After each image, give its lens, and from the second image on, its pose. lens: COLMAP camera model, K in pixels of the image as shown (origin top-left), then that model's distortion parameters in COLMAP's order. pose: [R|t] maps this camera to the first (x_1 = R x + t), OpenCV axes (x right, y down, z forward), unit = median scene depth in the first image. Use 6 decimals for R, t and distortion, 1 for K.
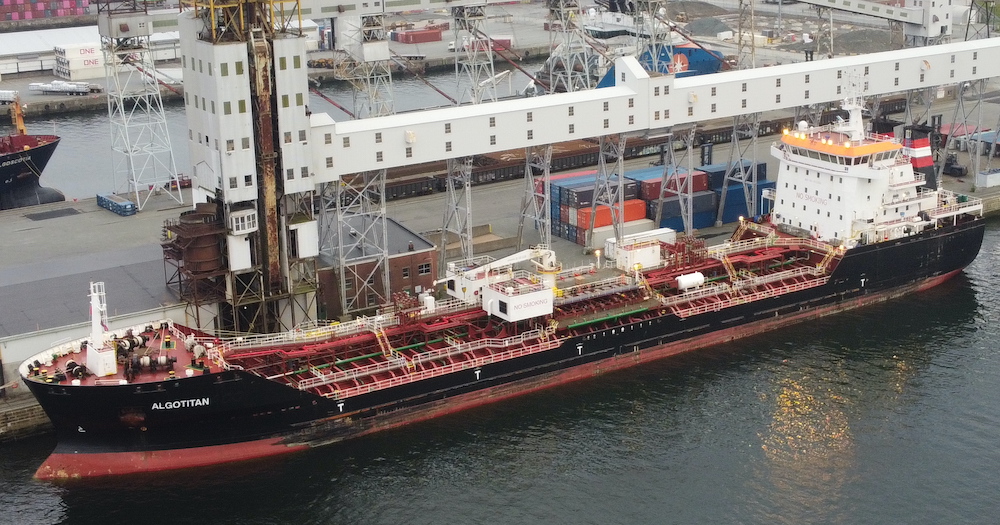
lens RADIAL K [[1437.4, 0, 546.9], [0, 1437.4, 260.8], [0, 0, 1]] dist [0.052516, 0.072775]
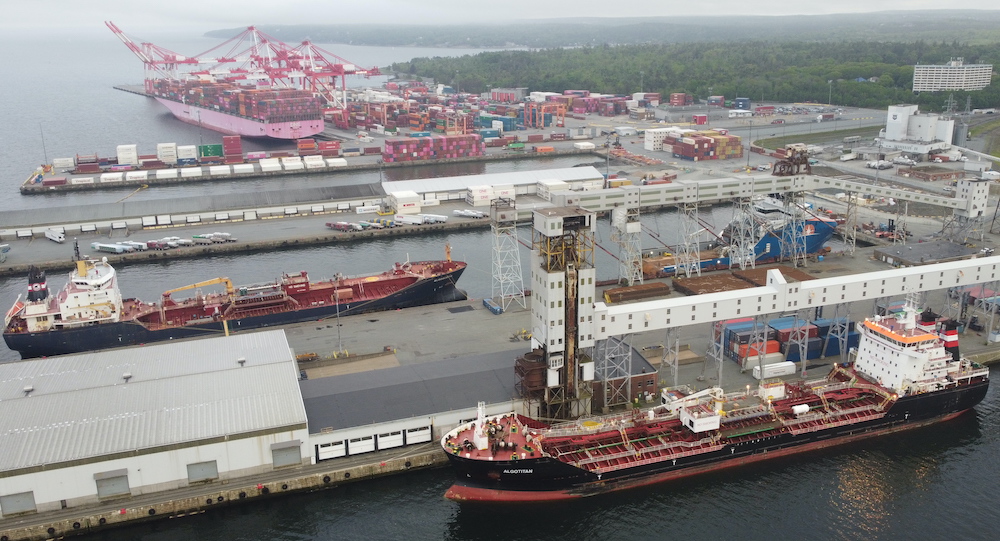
lens RADIAL K [[812.4, 0, 545.1], [0, 812.4, 271.1], [0, 0, 1]] dist [0.035544, -0.001188]
pose [[0.973526, 0.077503, -0.215035, -0.003898], [-0.070556, 0.996713, 0.039807, -0.183359], [0.217413, -0.023581, 0.975795, -0.043669]]
